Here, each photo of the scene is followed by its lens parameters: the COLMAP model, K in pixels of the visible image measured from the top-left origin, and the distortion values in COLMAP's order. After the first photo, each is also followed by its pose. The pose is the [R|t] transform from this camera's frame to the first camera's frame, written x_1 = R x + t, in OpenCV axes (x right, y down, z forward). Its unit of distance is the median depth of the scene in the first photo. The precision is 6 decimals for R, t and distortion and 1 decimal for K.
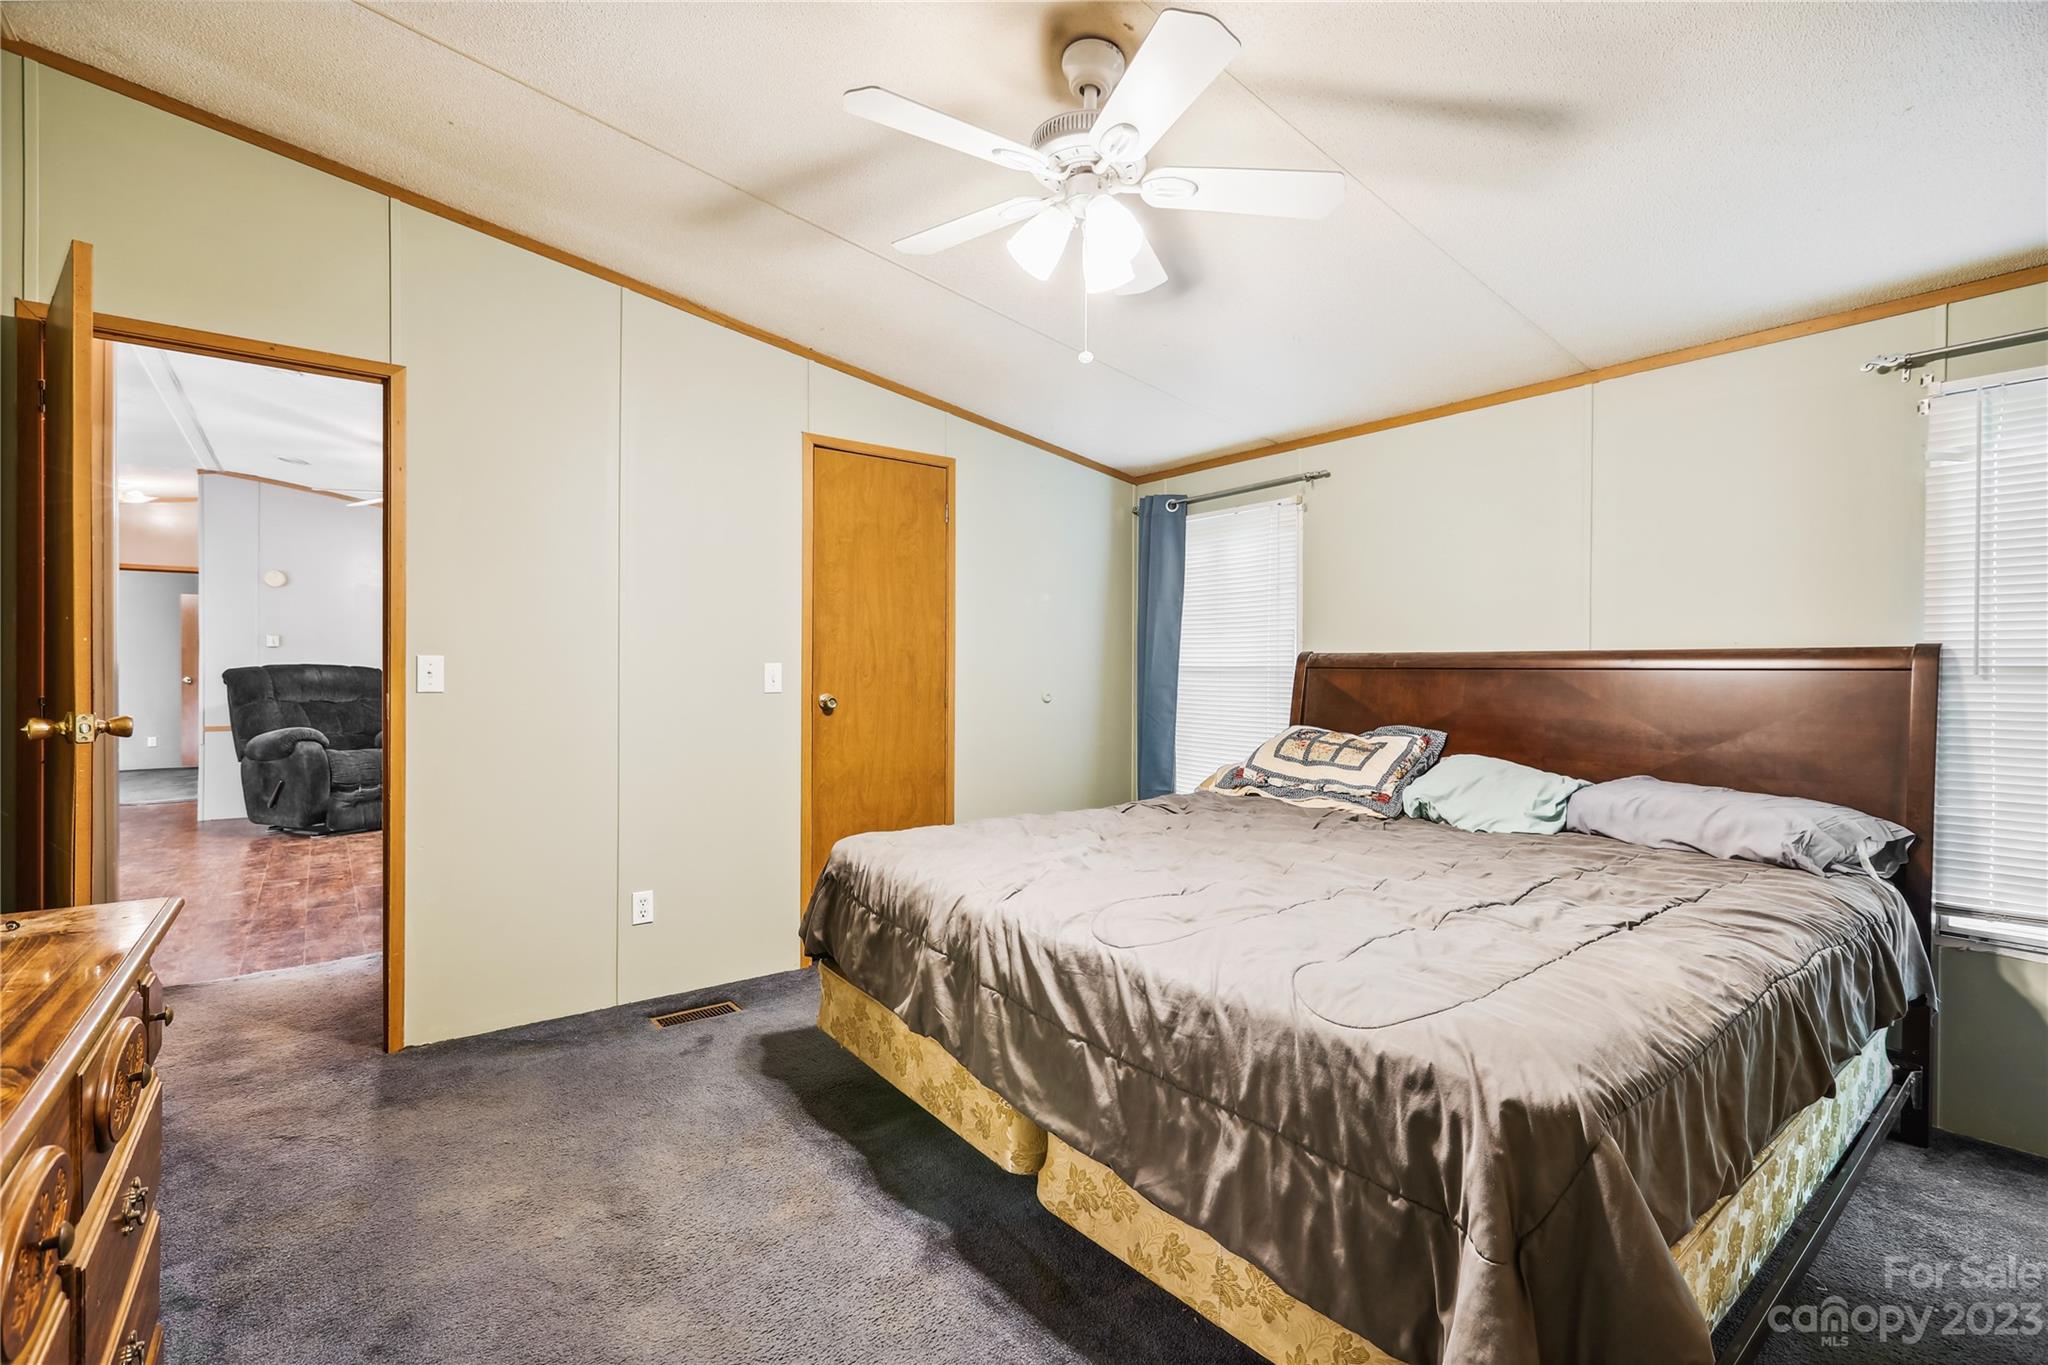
lens RADIAL K [[913.0, 0, 1031.3], [0, 913.0, 684.2], [0, 0, 1]] dist [0.001261, 0.000139]
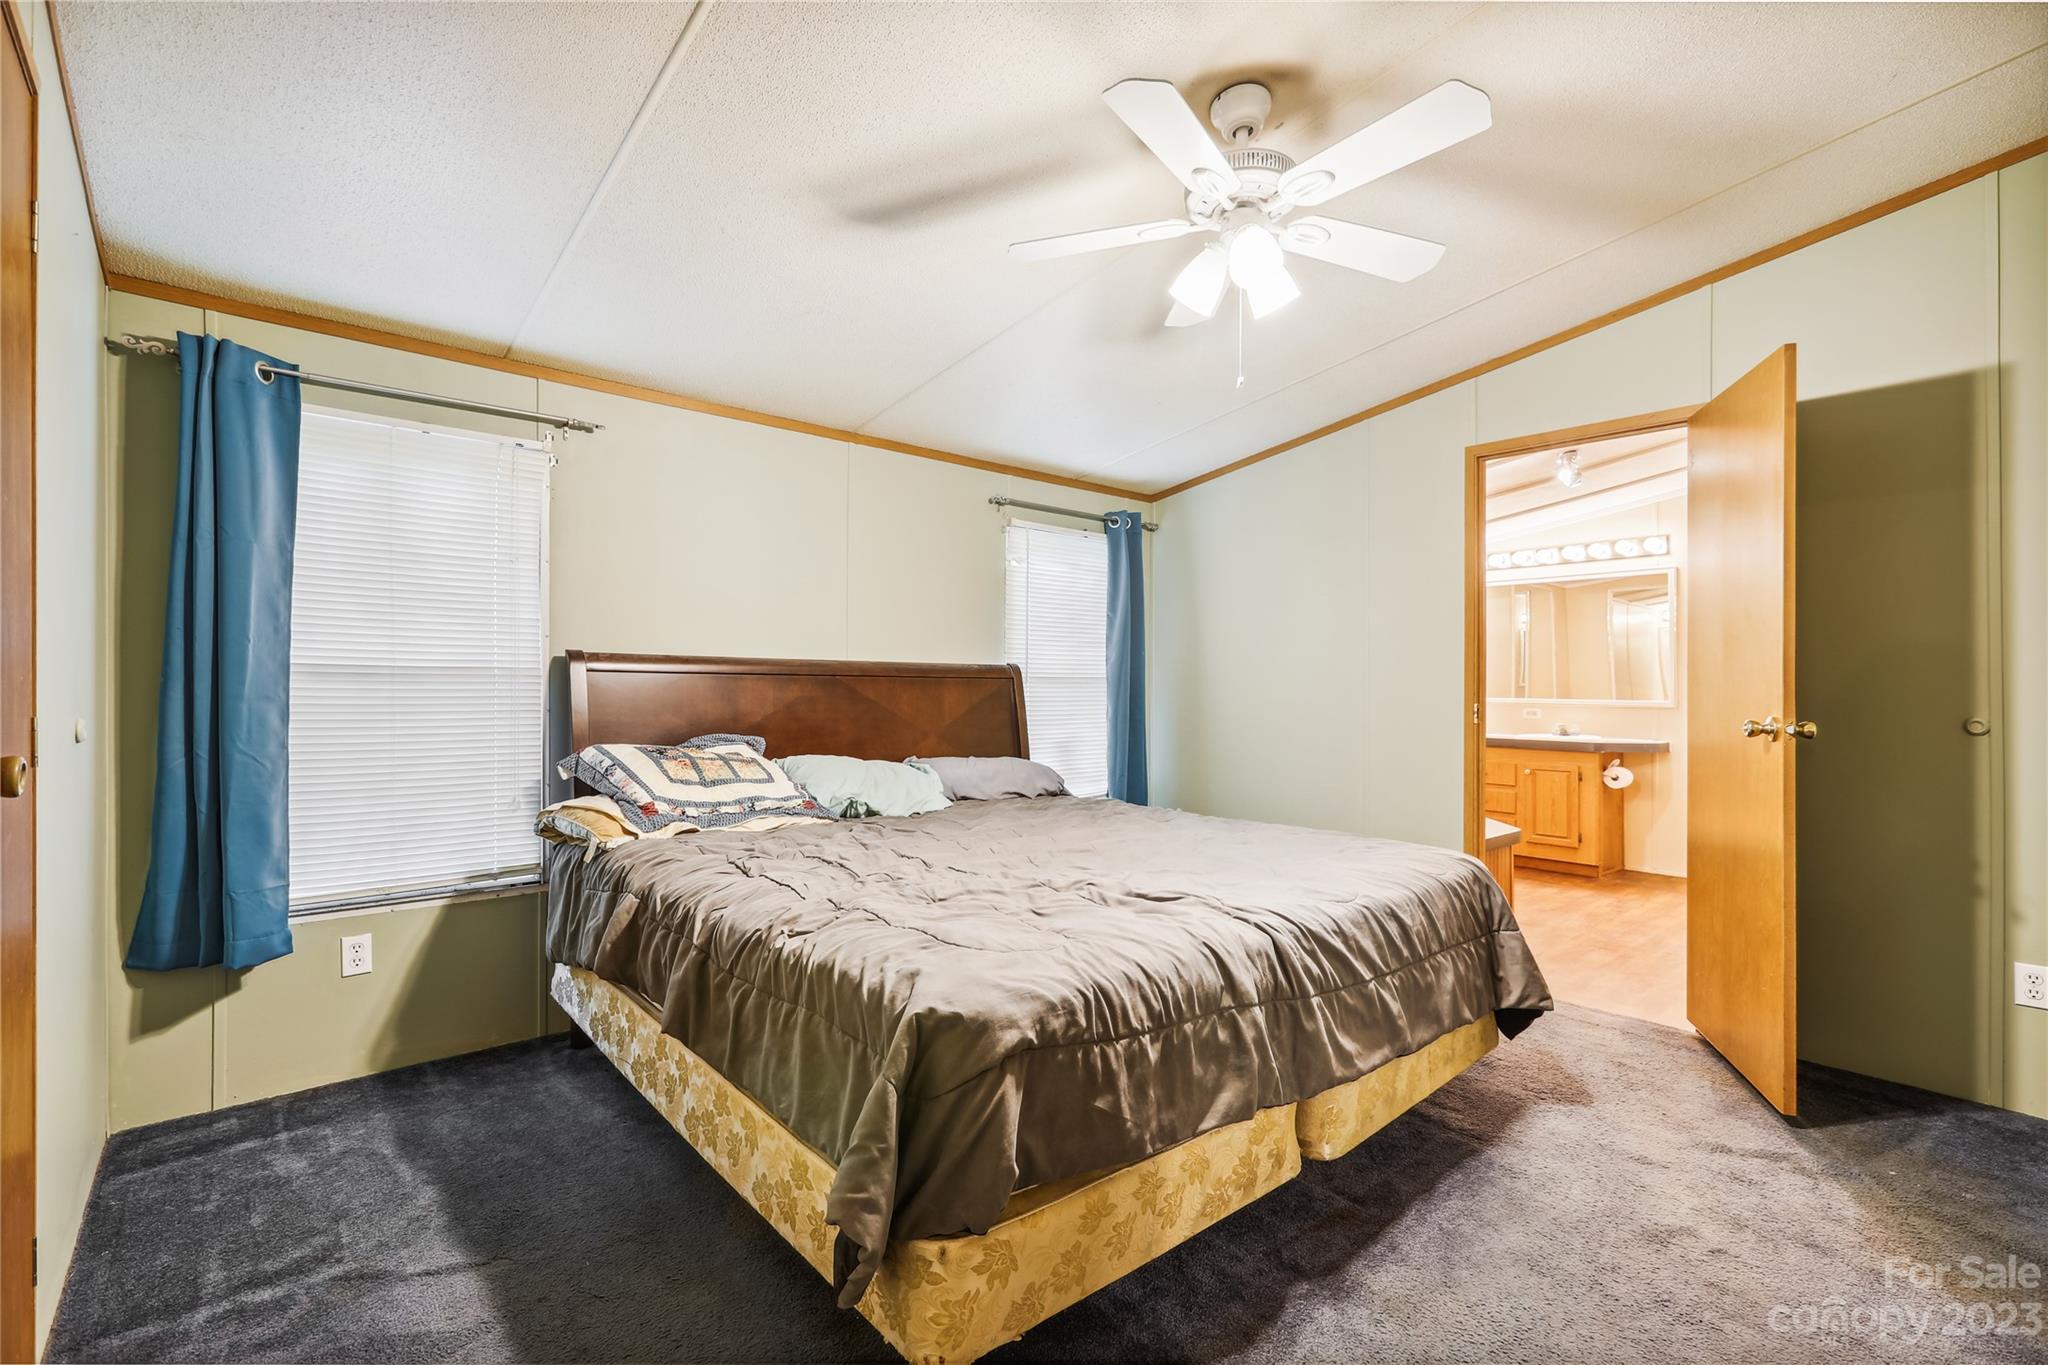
lens RADIAL K [[913.0, 0, 1031.3], [0, 913.0, 684.2], [0, 0, 1]] dist [0.001261, 0.000139]
pose [[-0.048345, -0.004066, 0.998822, -0.598042], [0.003868, 0.999983, 0.004258, -0.009477], [-0.998823, 0.004069, -0.048329, 0.786431]]
